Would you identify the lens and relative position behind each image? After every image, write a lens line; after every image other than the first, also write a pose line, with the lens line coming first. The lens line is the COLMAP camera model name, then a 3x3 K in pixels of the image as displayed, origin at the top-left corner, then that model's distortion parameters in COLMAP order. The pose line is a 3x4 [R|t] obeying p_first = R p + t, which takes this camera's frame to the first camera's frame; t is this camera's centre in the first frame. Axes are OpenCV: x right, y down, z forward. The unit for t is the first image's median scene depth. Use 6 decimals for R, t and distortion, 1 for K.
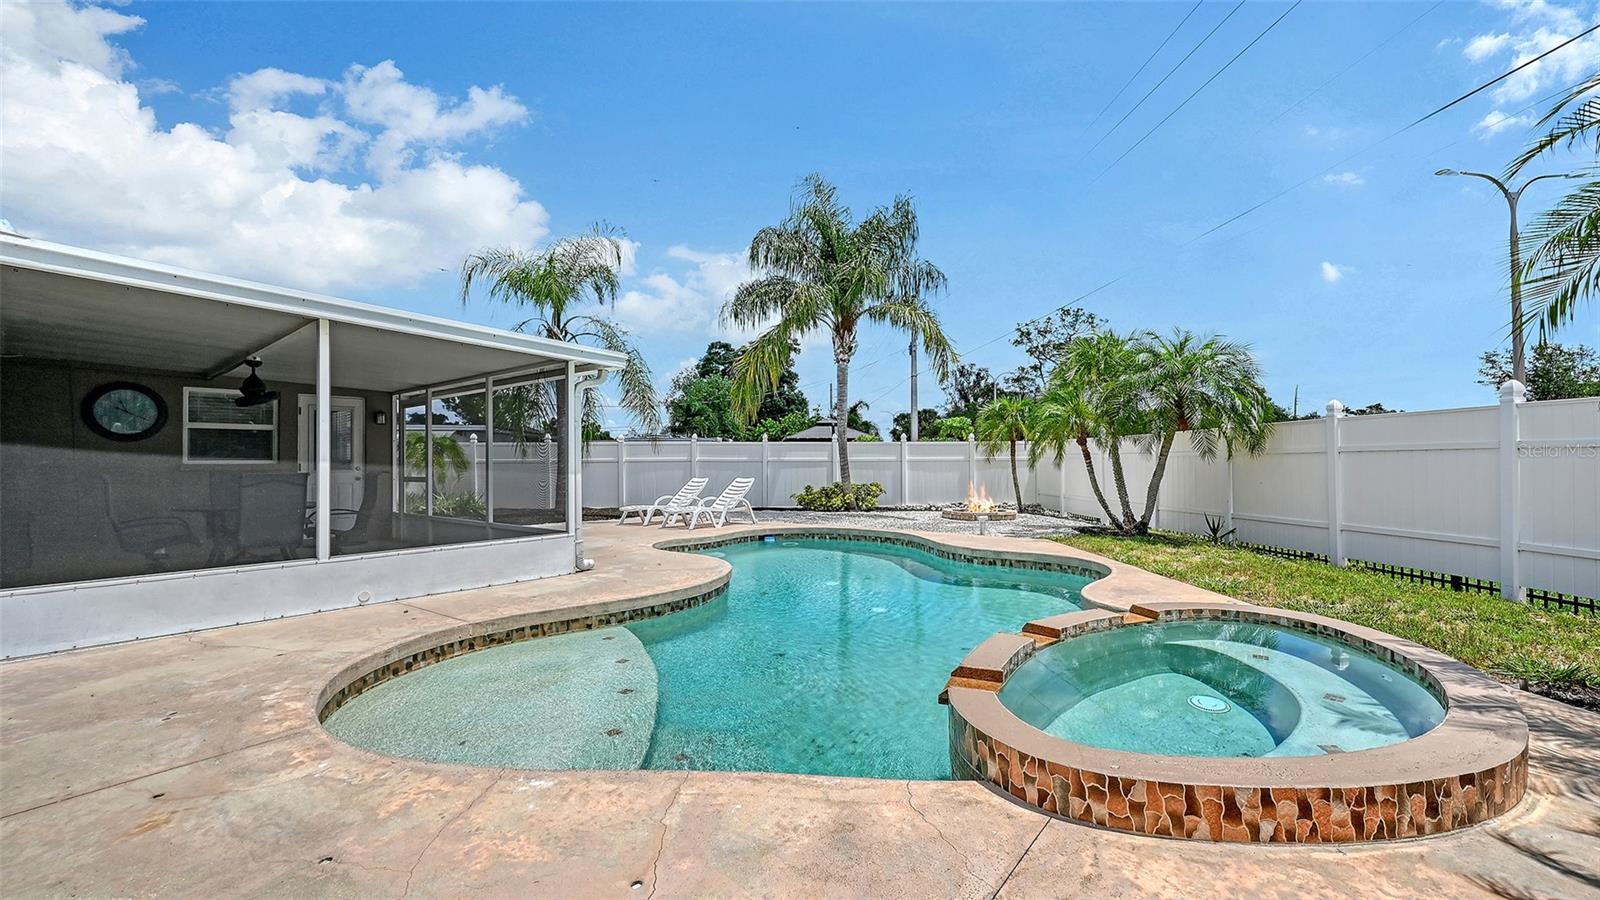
lens RADIAL K [[650.7, 0, 827.9], [0, 650.7, 443.0], [0, 0, 1]] dist [-0.002100, -0.000150]
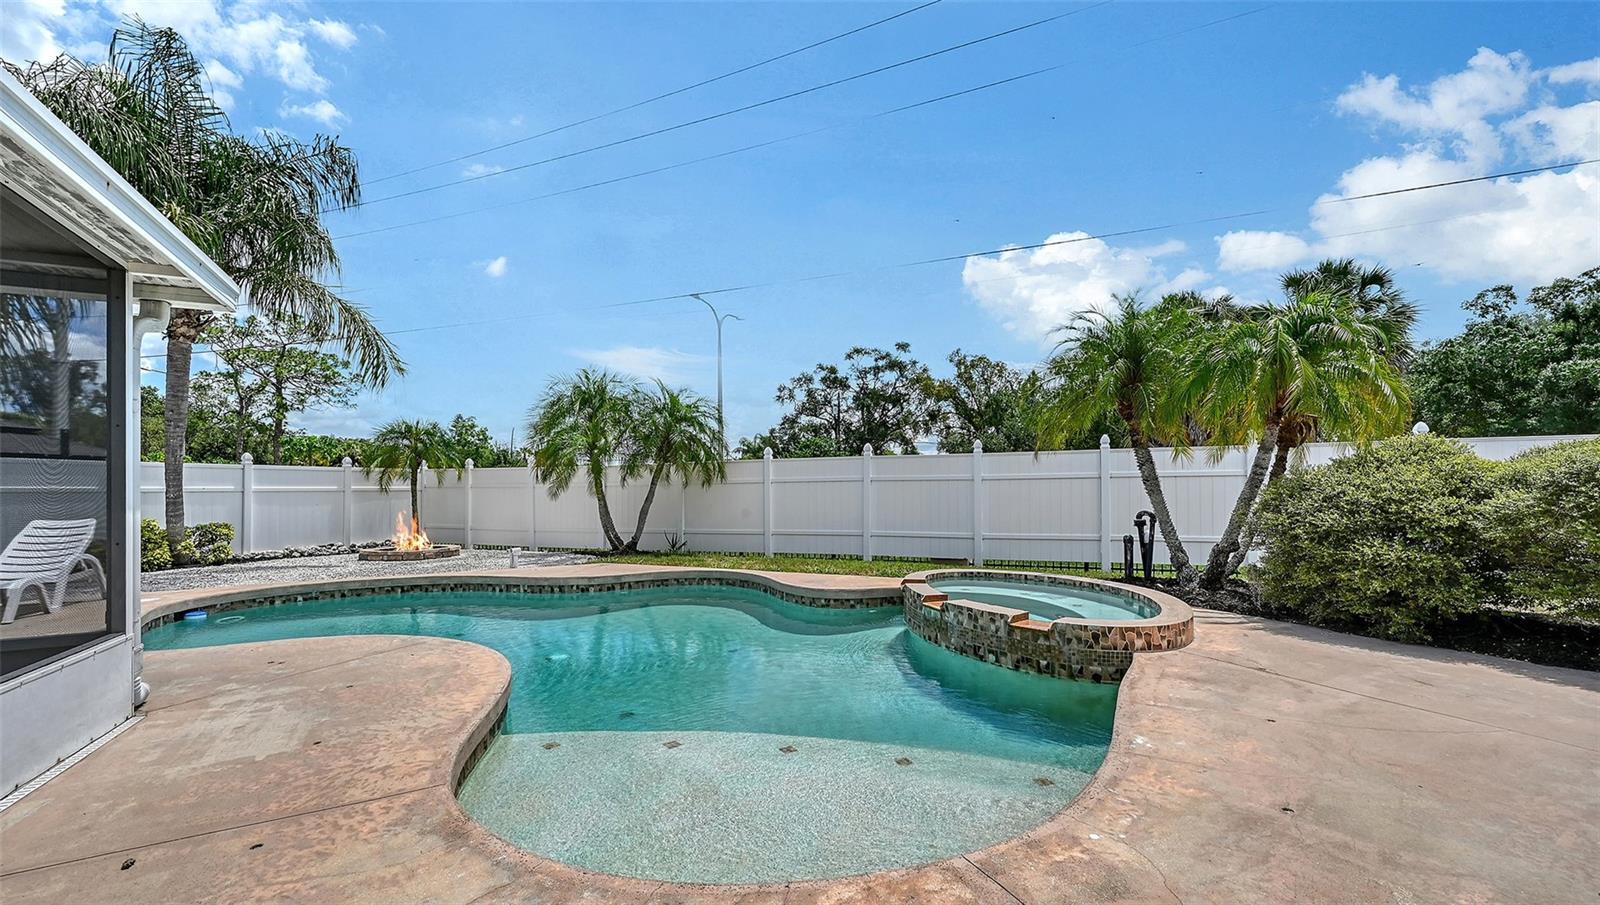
lens RADIAL K [[630.5, 0, 811.7], [0, 630.5, 479.3], [0, 0, 1]] dist [-0.000367, -0.000113]
pose [[0.437586, 0.015297, 0.899046, -0.637004], [-0.018692, 0.999794, -0.007913, 0.021680], [-0.898982, -0.013342, 0.437782, 0.375410]]
